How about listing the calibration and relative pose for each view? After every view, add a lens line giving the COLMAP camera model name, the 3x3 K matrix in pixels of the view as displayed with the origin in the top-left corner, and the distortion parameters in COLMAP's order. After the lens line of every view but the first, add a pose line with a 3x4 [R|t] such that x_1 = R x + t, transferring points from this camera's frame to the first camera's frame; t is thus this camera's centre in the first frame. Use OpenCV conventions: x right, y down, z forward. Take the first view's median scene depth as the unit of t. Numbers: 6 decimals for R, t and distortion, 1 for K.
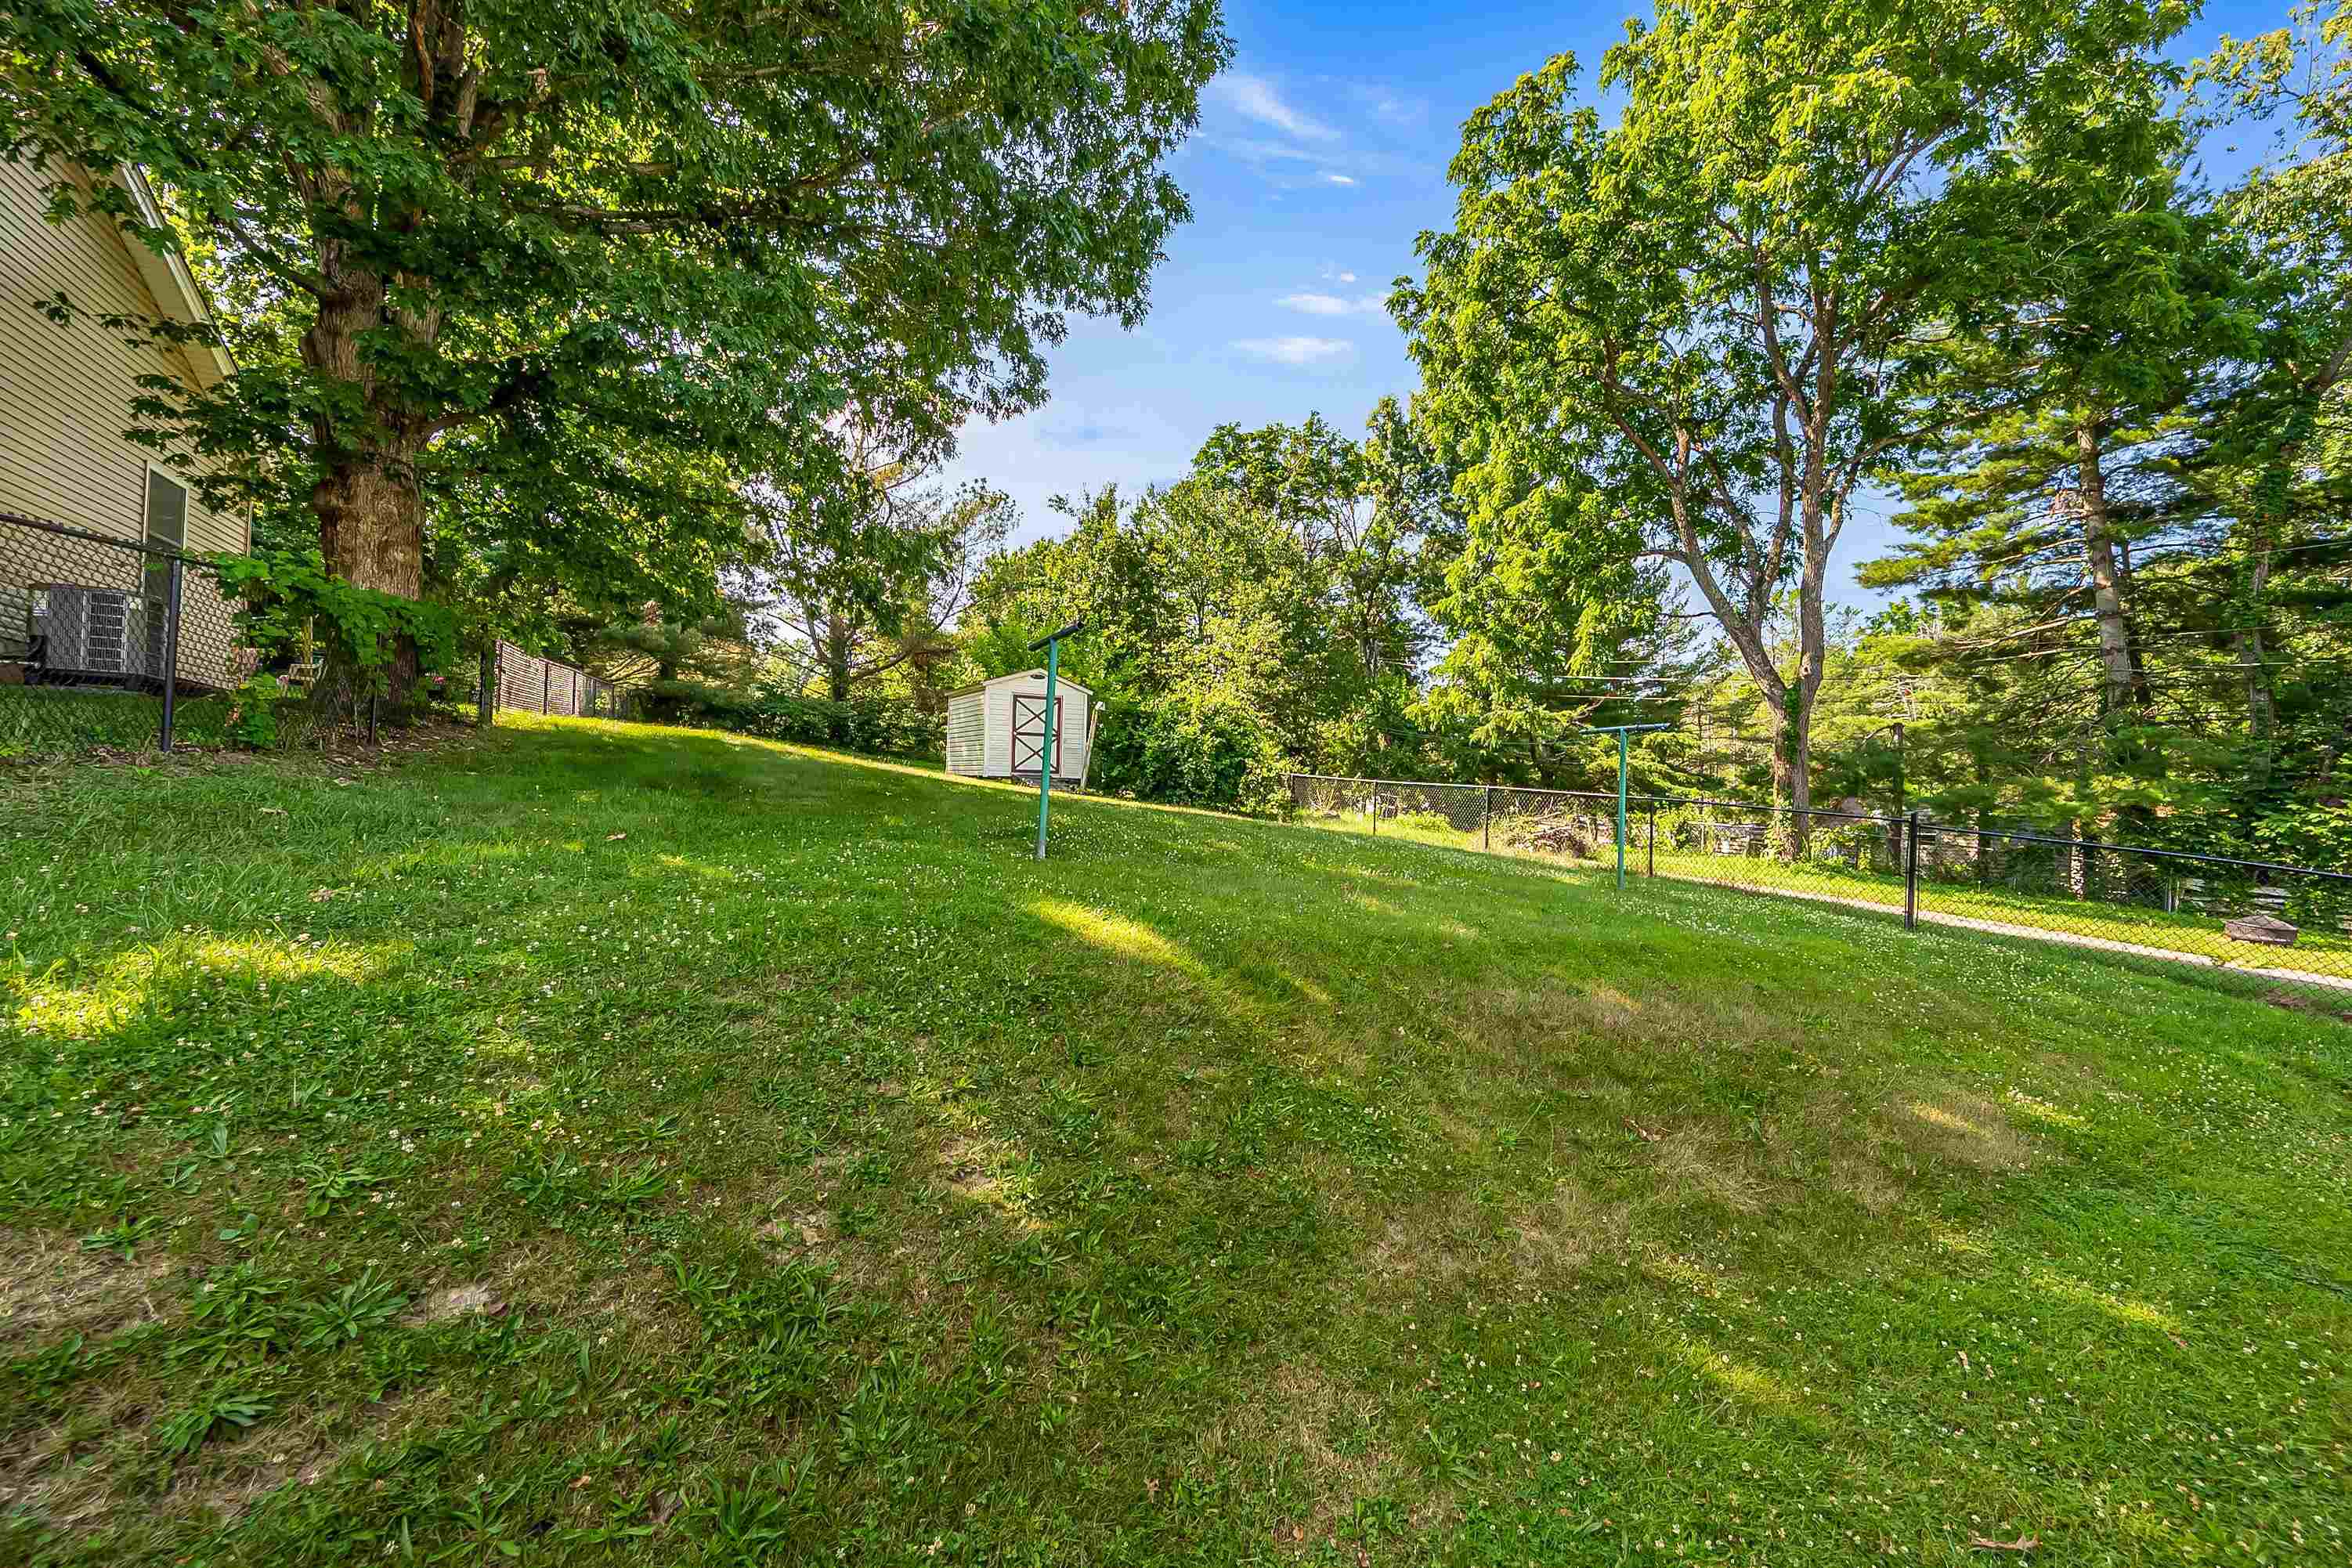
lens RADIAL K [[950.8, 0, 1177.2], [0, 950.8, 796.2], [0, 0, 1]] dist [0.000908, -0.000011]
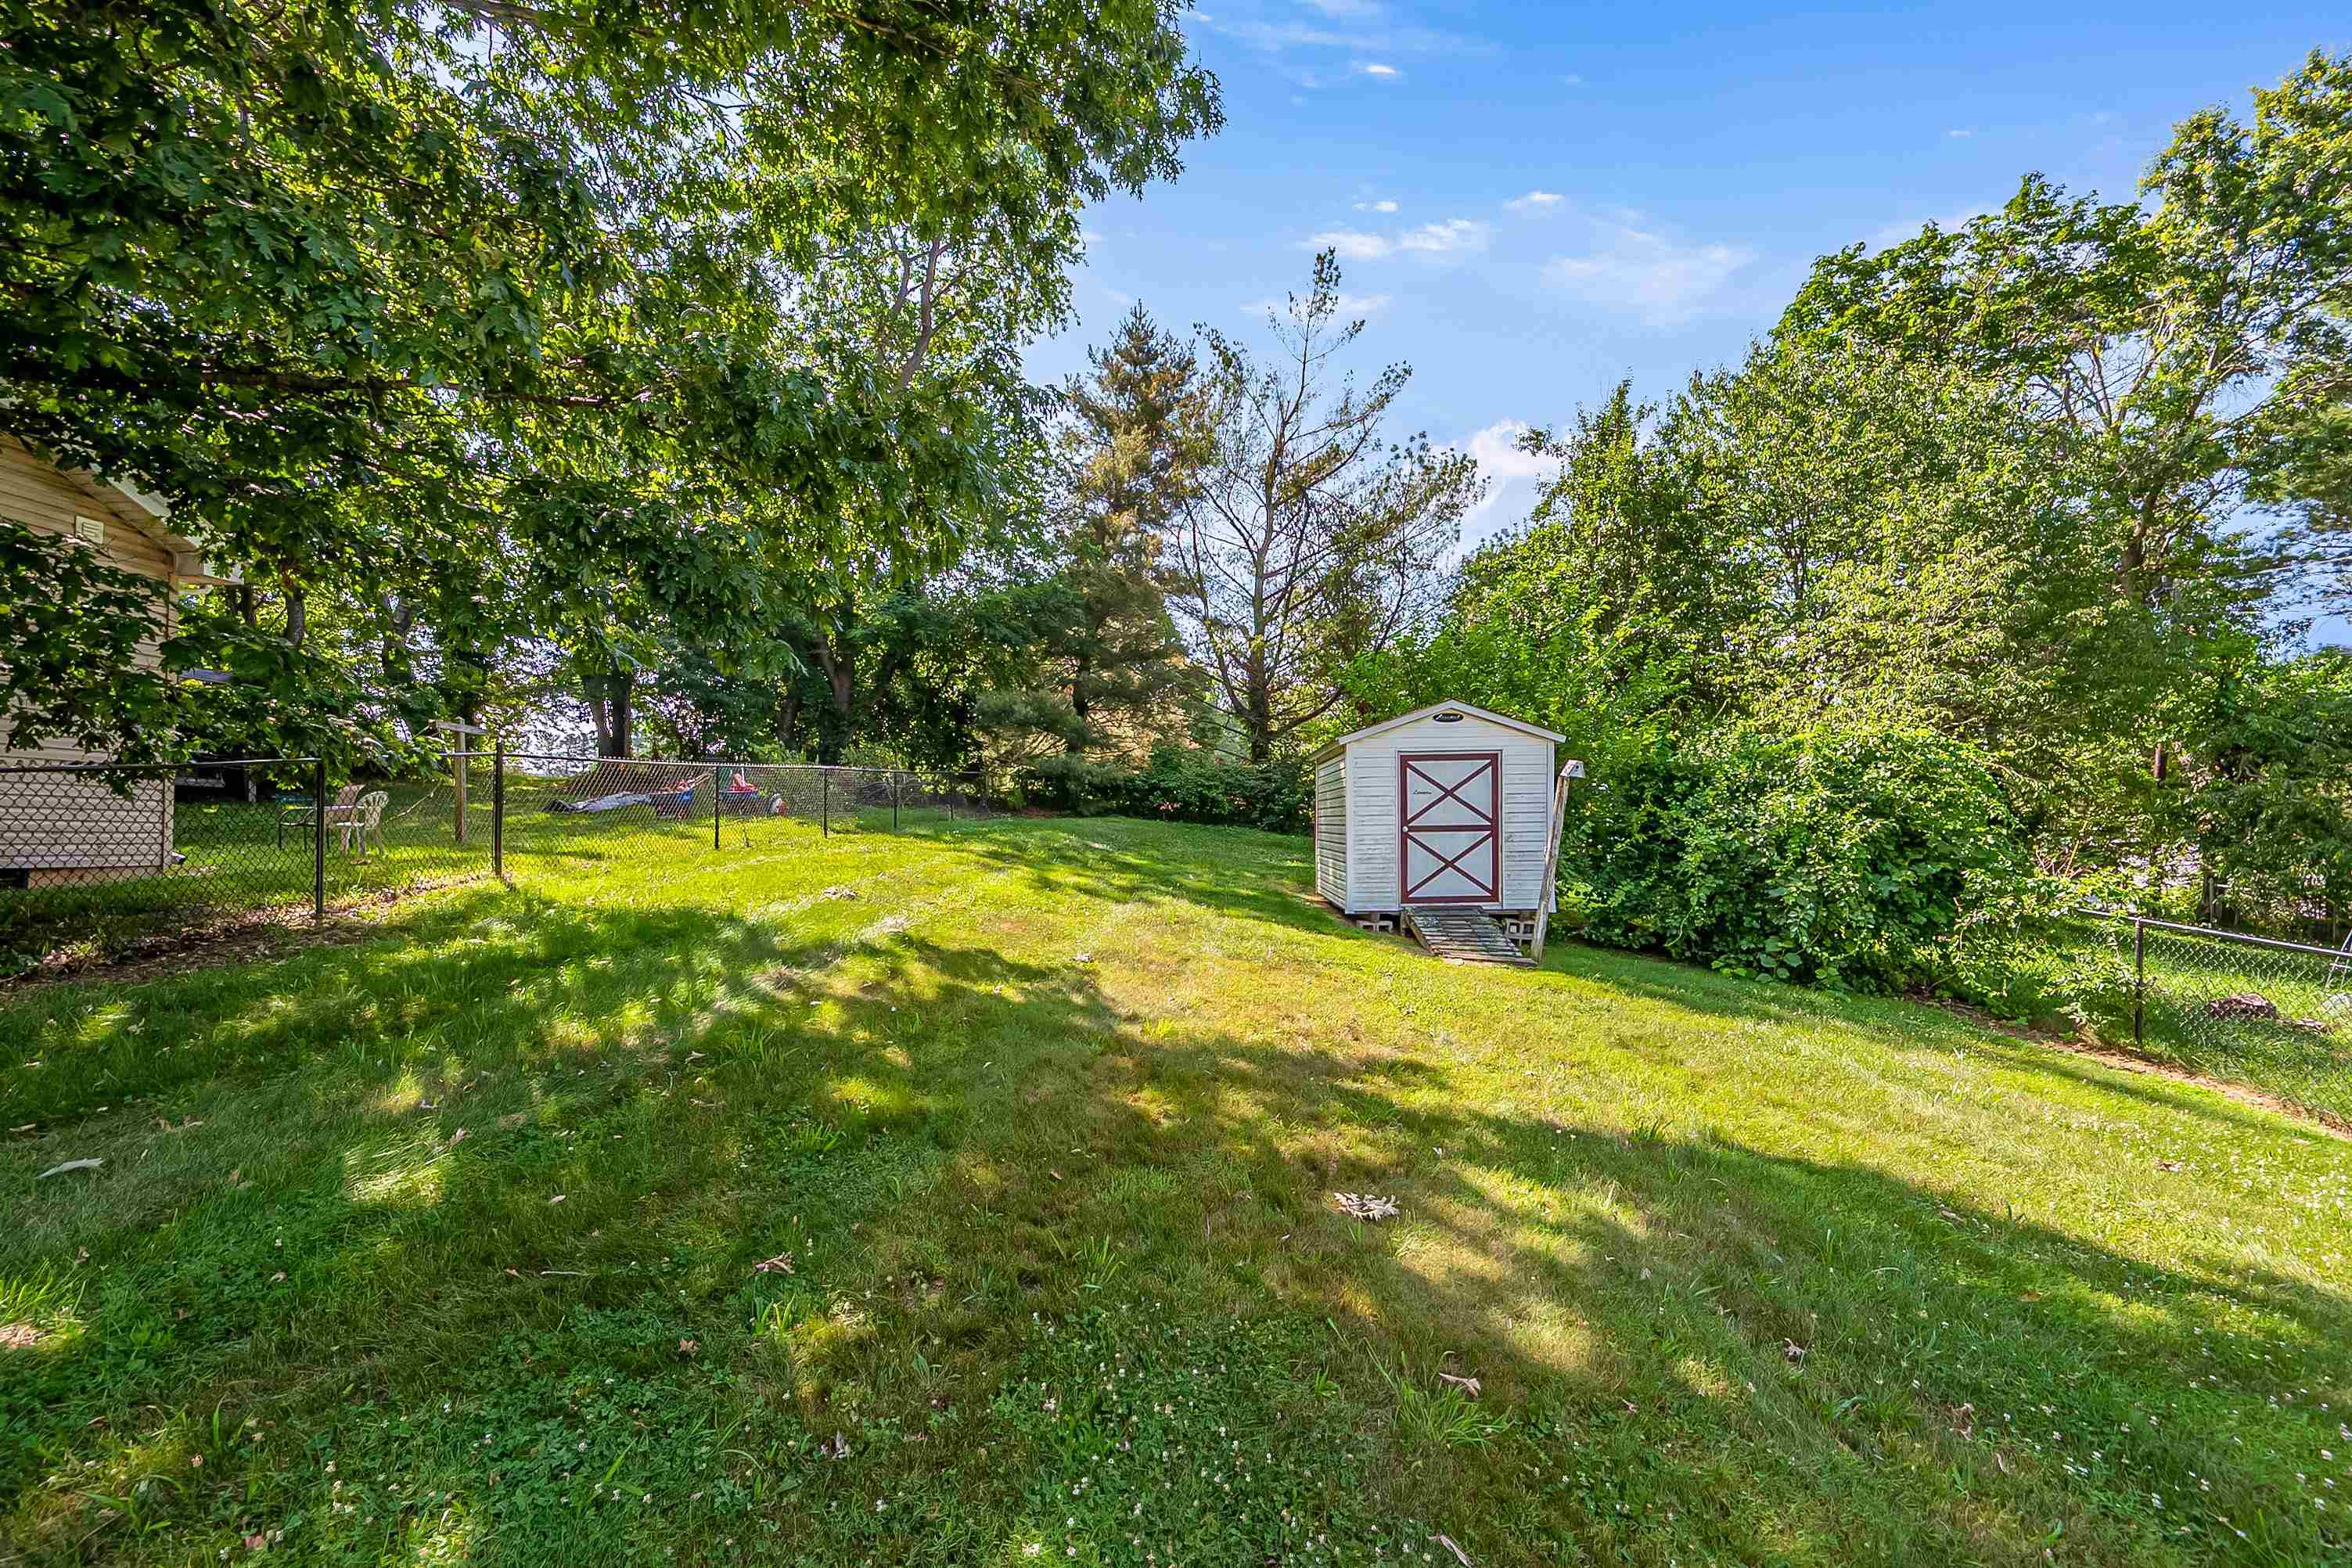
lens RADIAL K [[953.1, 0, 1177.1], [0, 953.1, 838.2], [0, 0, 1]] dist [-0.000877, 0.000323]
pose [[0.854687, -0.027911, -0.518392, -0.003129], [0.031119, 0.999513, -0.002508, -0.042258], [0.518210, -0.013989, 0.855139, 0.321247]]
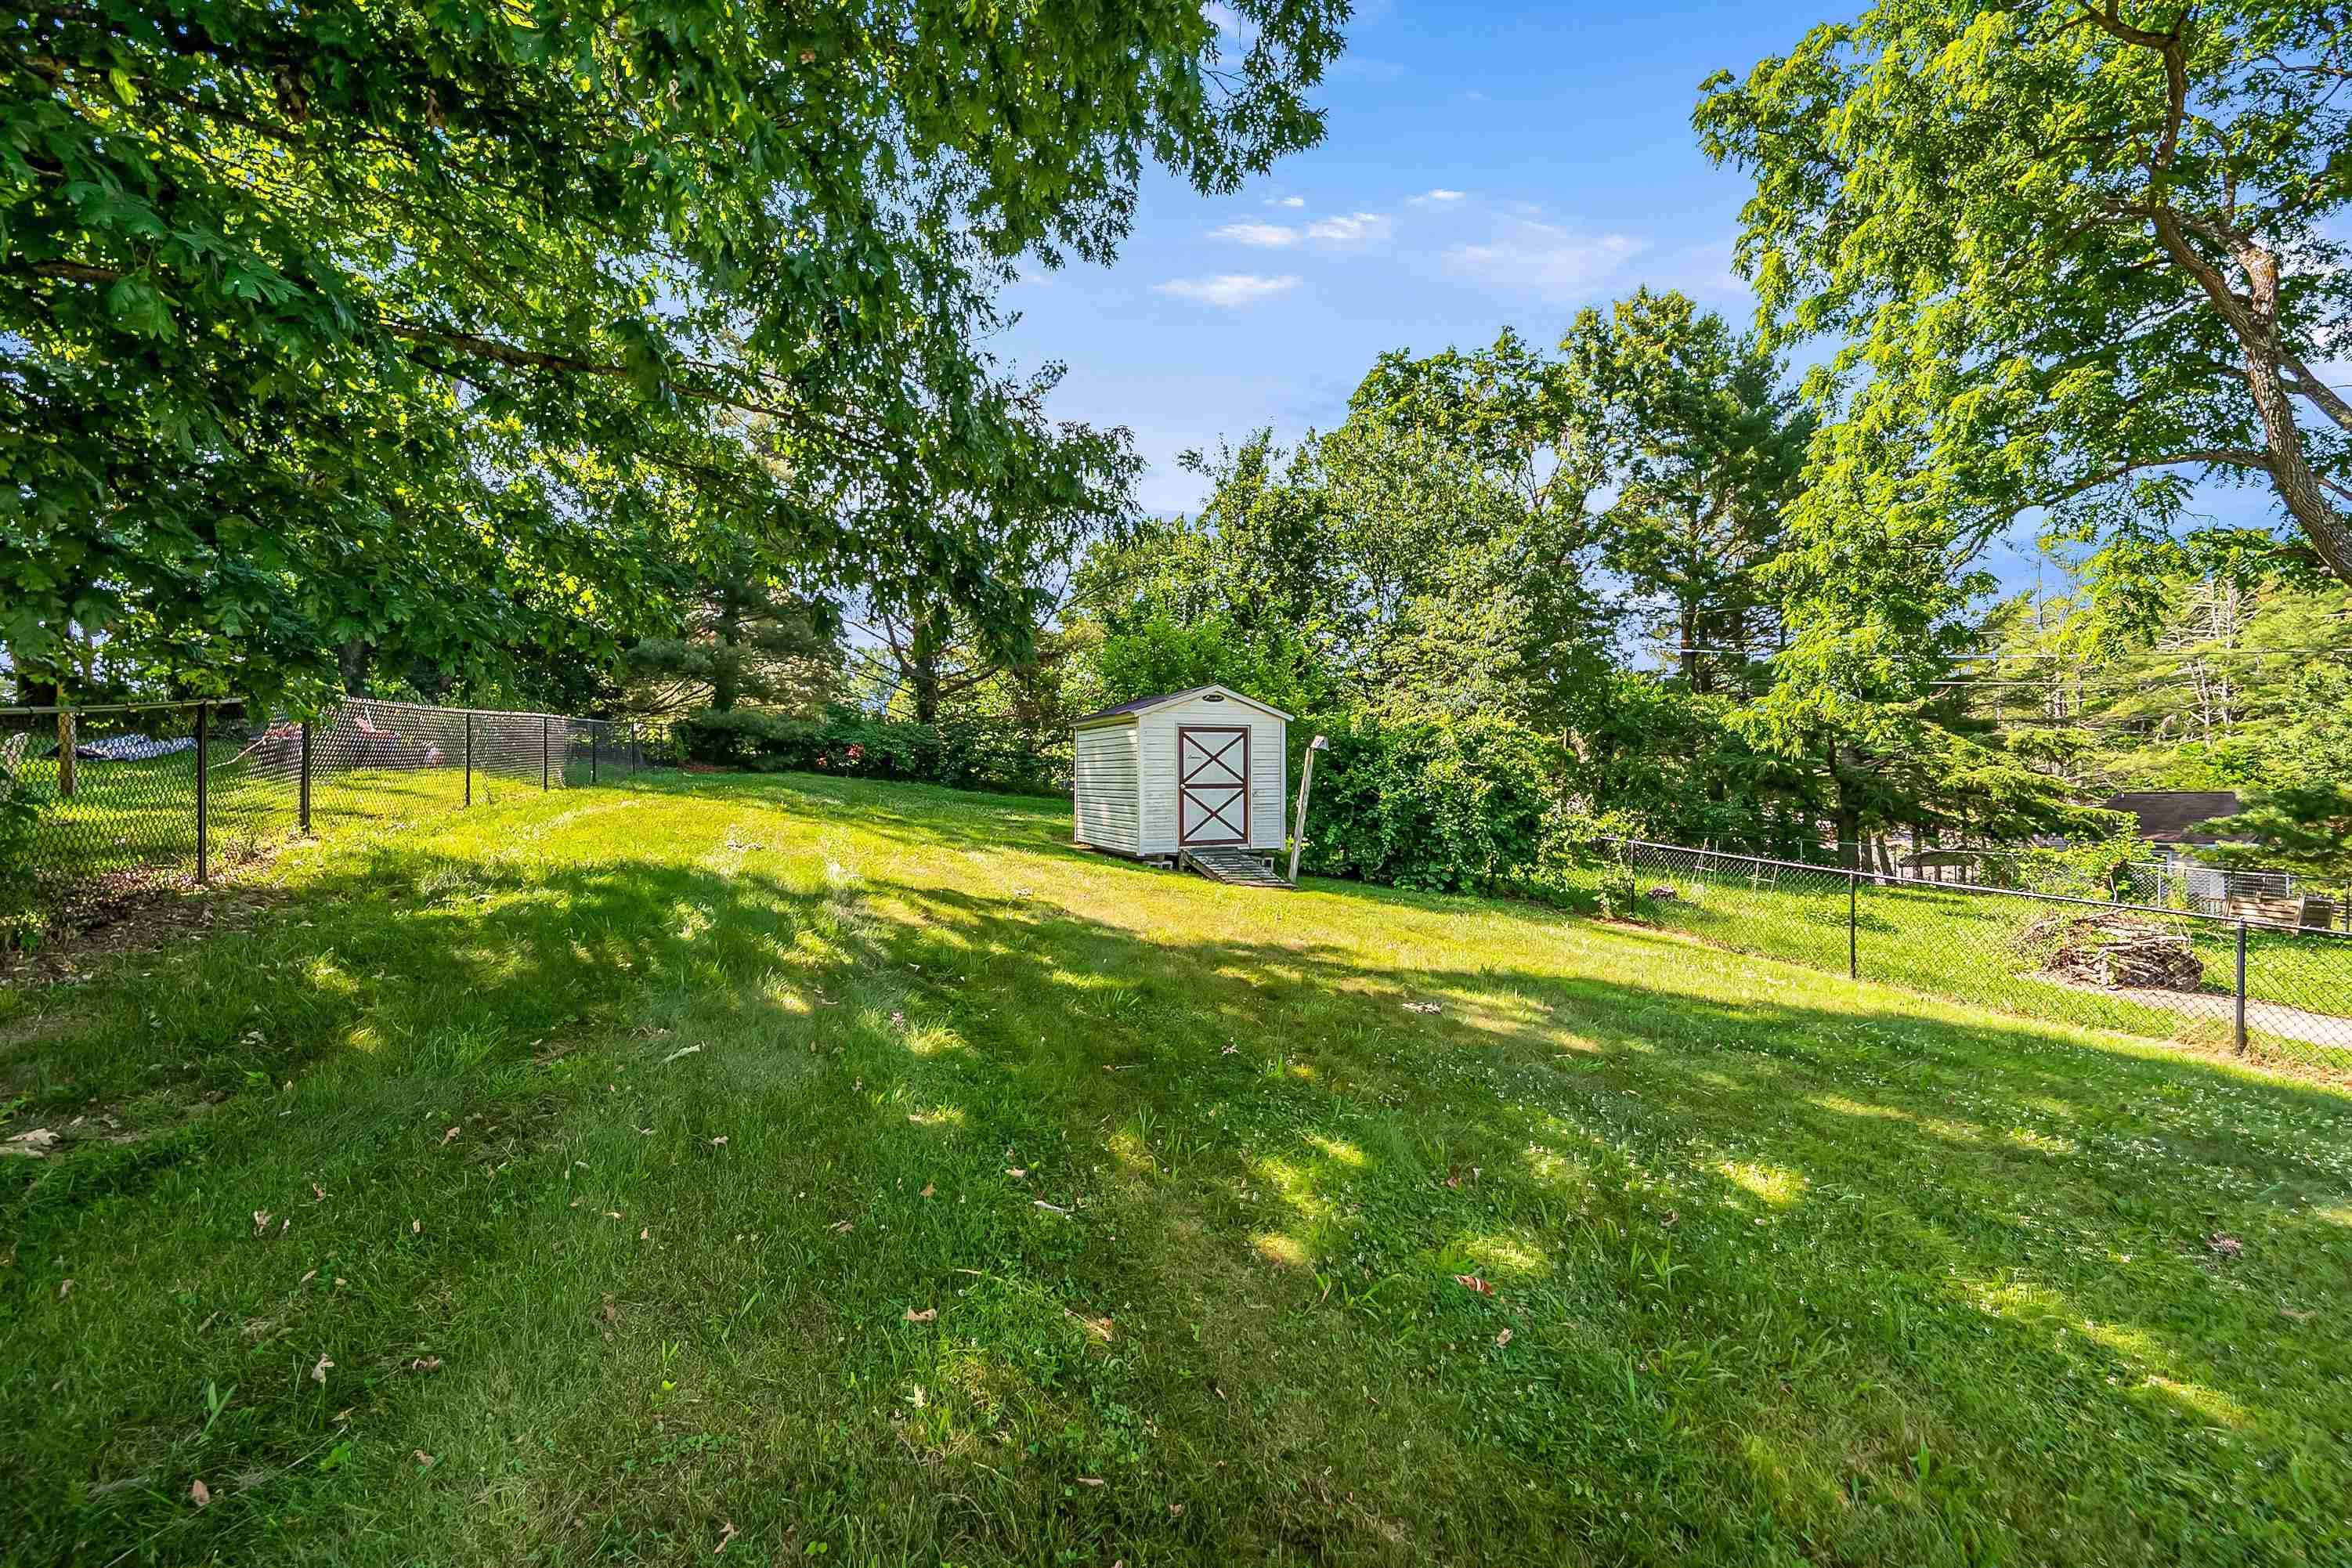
lens RADIAL K [[950.8, 0, 1177.2], [0, 950.8, 796.2], [0, 0, 1]] dist [0.000908, -0.000011]
pose [[0.995297, -0.027552, -0.092870, -0.075550], [0.028754, 0.999519, 0.011631, -0.044516], [0.092505, -0.014247, 0.995610, 0.231328]]
